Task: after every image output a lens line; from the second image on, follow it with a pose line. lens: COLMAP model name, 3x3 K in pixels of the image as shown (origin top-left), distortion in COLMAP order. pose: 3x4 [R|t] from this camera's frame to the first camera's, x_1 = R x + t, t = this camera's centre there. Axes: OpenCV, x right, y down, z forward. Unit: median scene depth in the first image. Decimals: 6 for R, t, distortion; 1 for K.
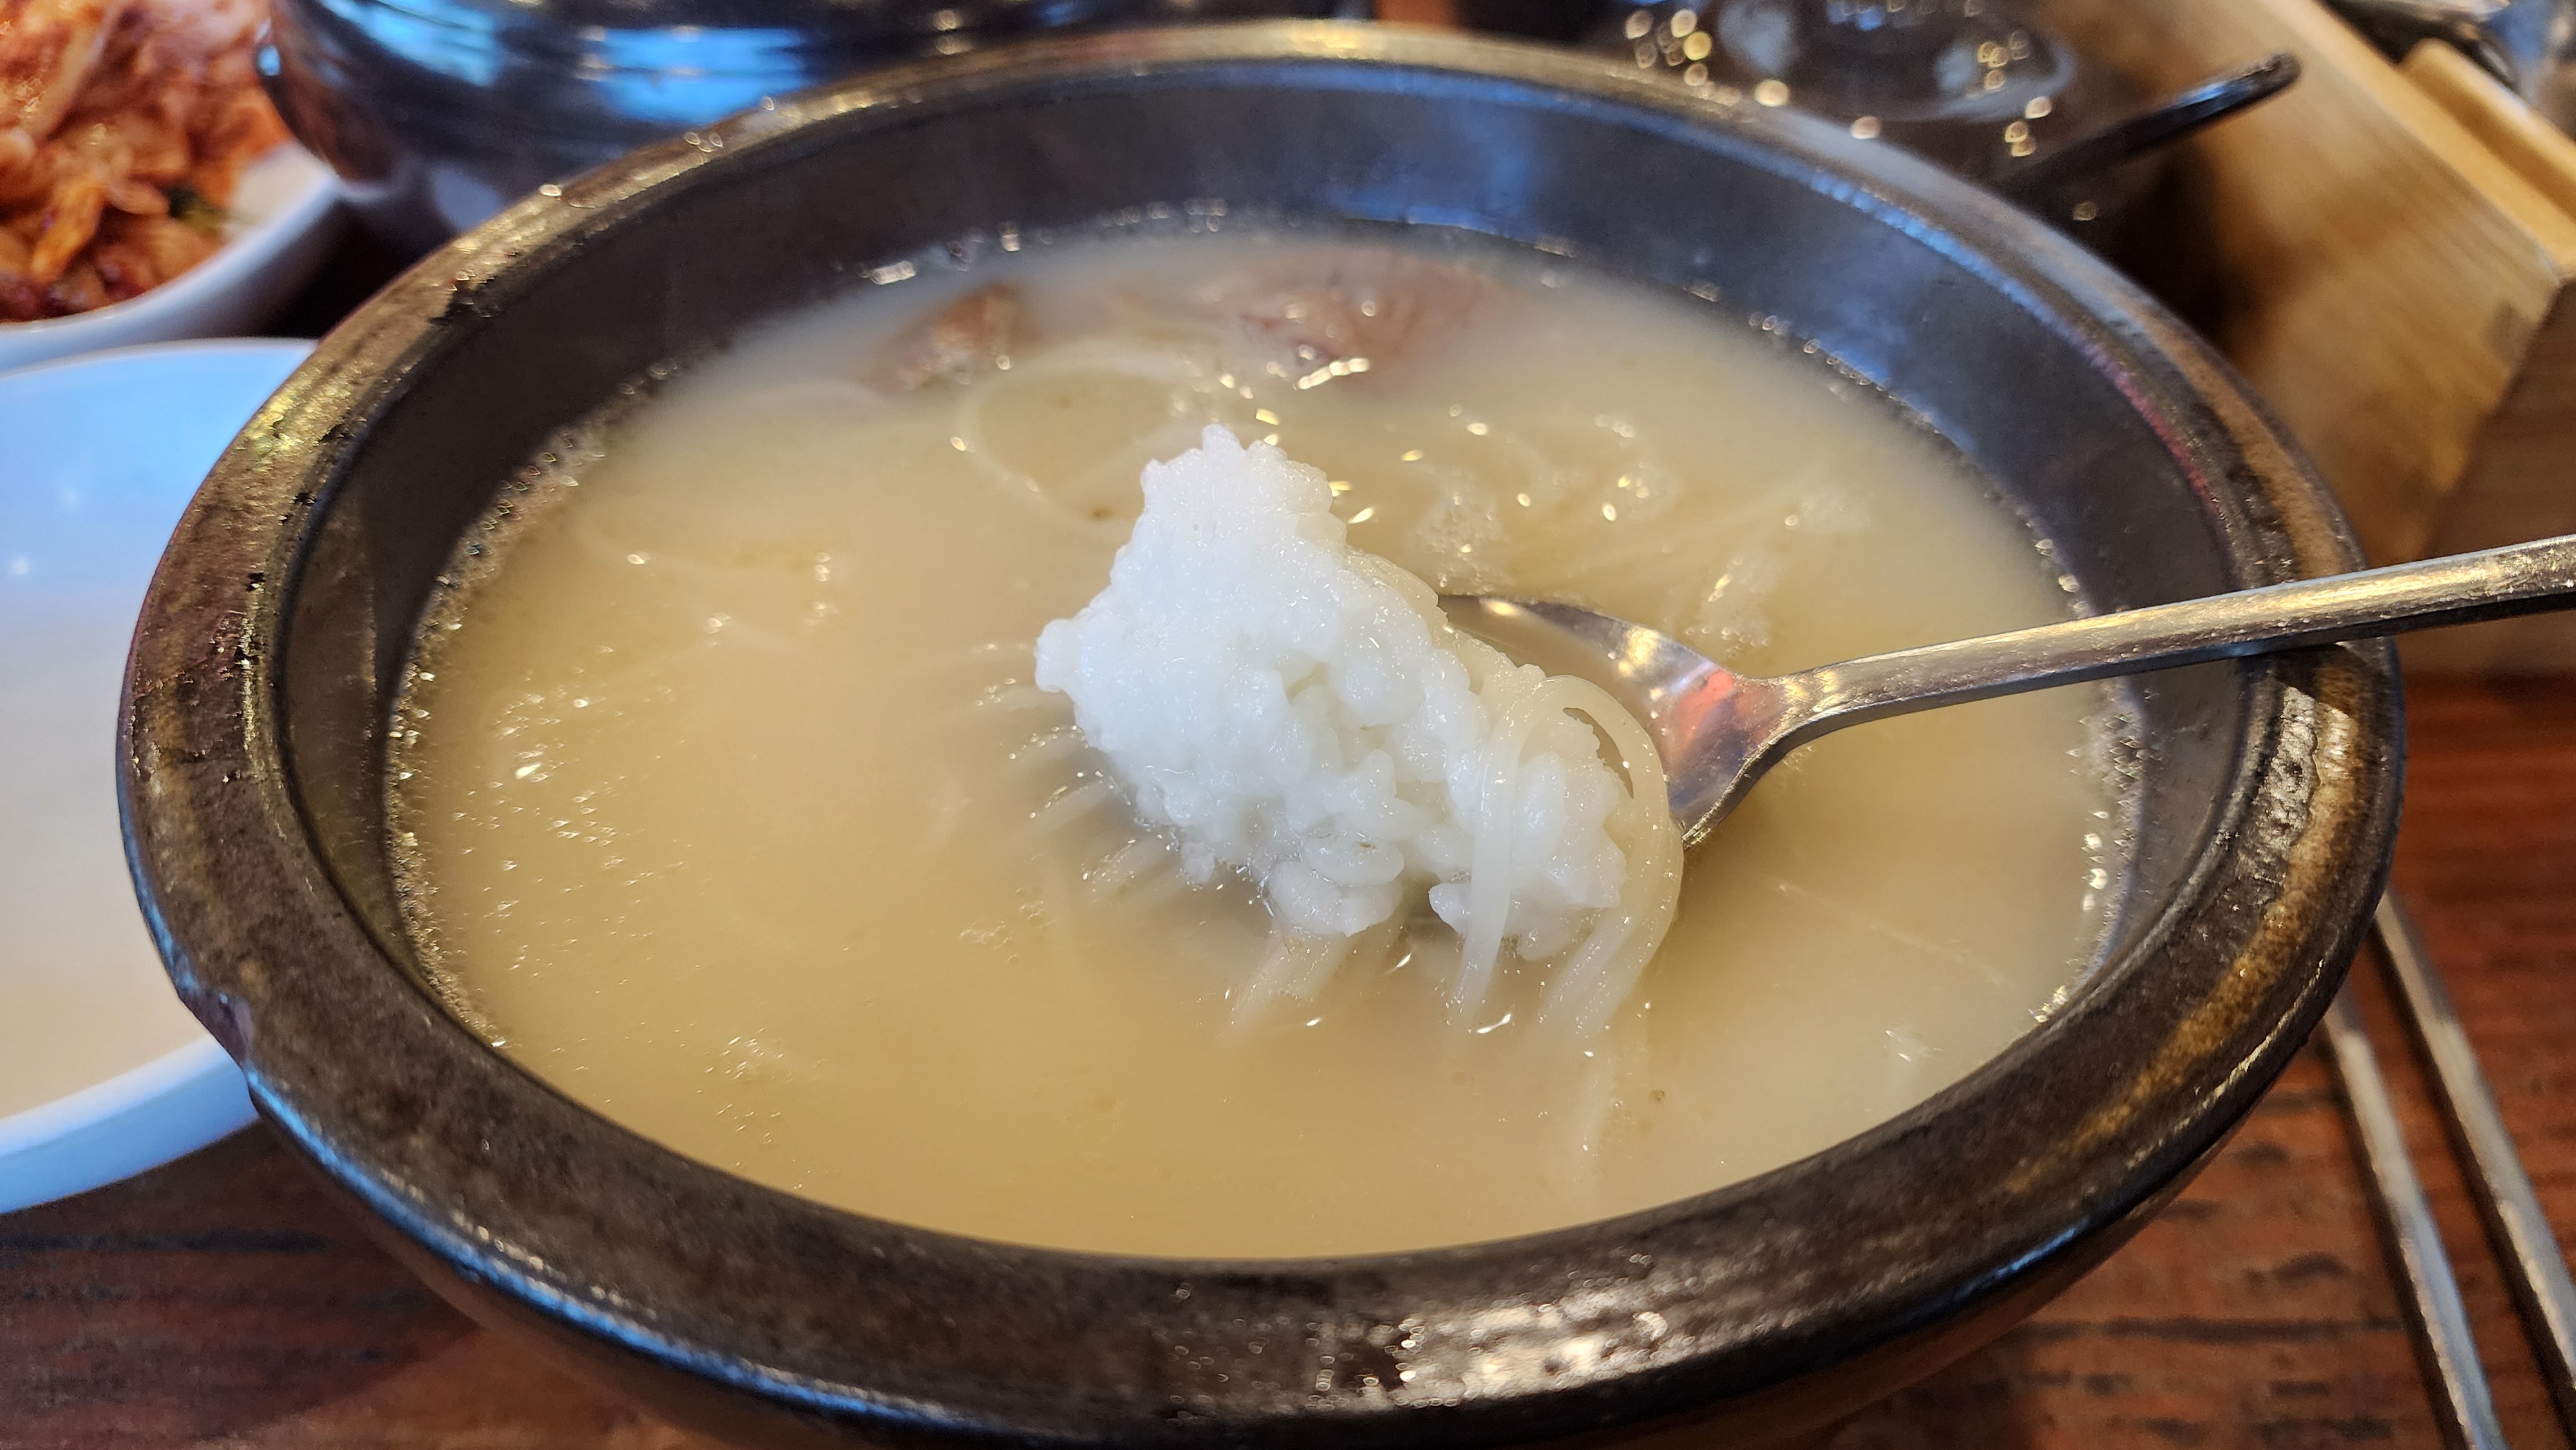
lens RADIAL K [[1694.0, 0, 1299.0], [0, 1694.0, 738.5], [0, 0, 1]] dist [0.039109, -0.043288]
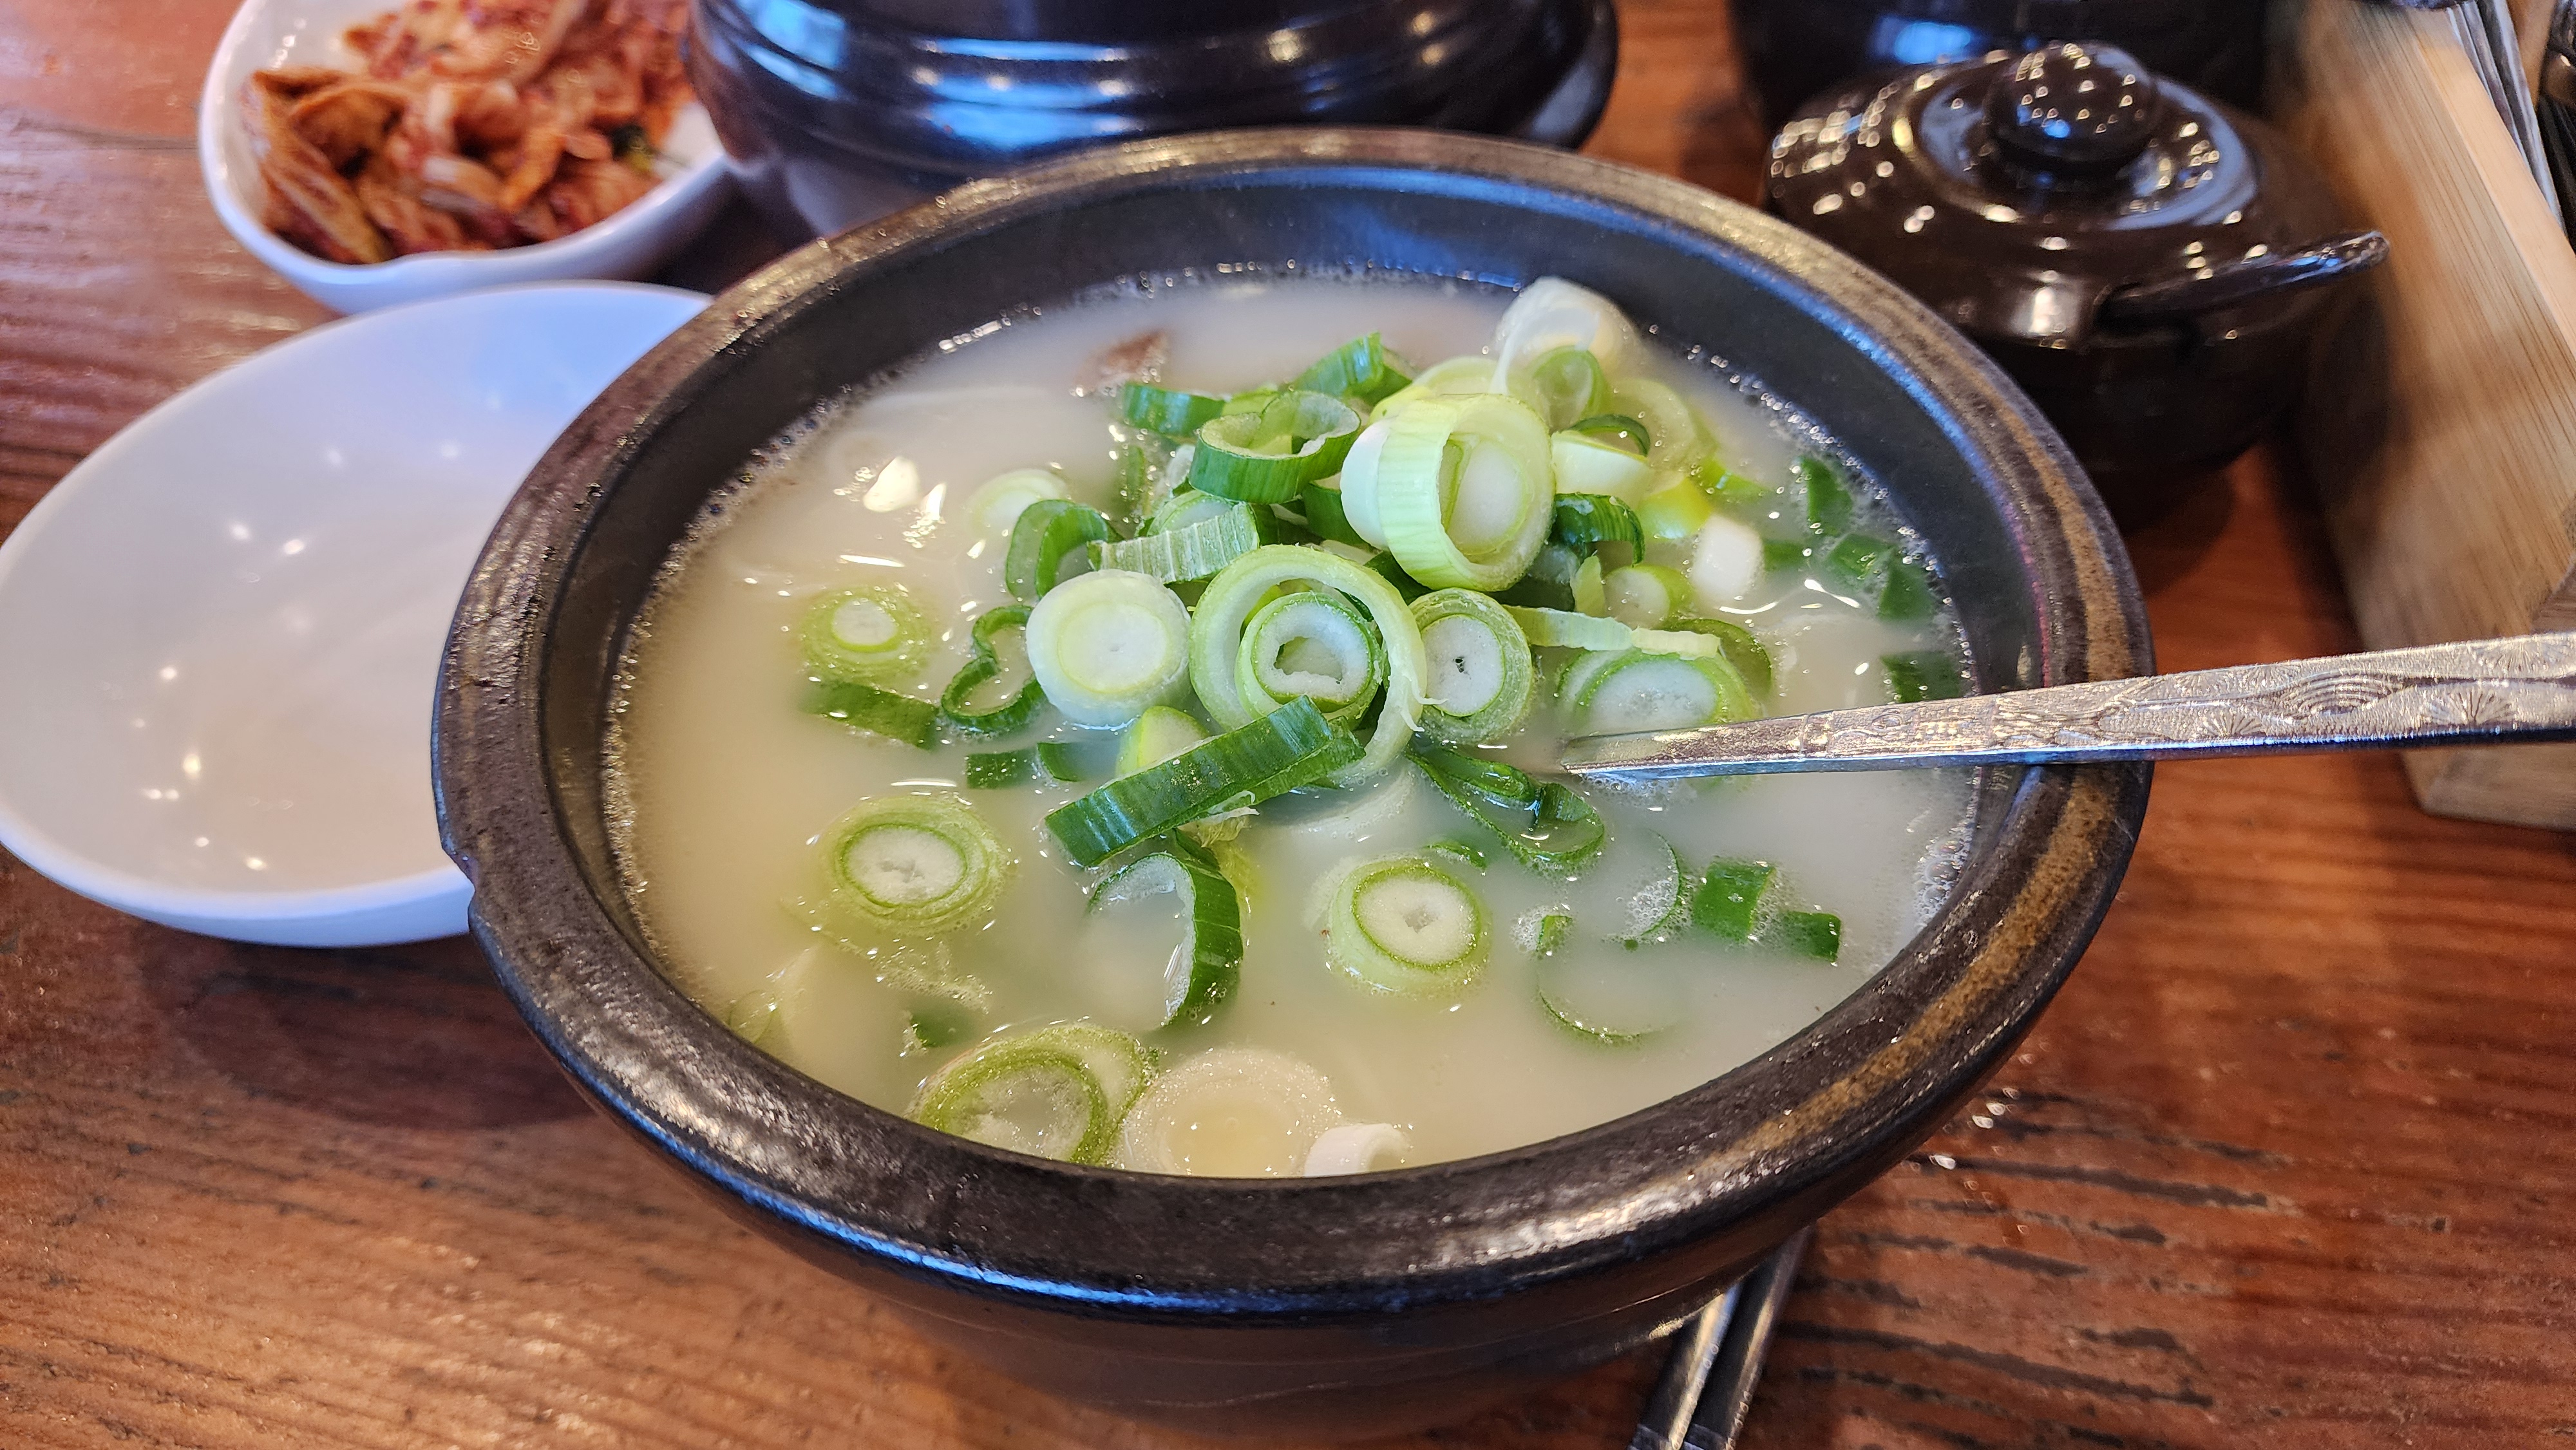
lens RADIAL K [[1694.0, 0, 1299.0], [0, 1694.0, 738.5], [0, 0, 1]] dist [0.039109, -0.043288]
pose [[0.966372, 0.152795, -0.206830, 0.218471], [-0.138225, 0.986897, 0.083241, -0.100915], [0.216839, -0.051853, 0.974829, -0.184421]]
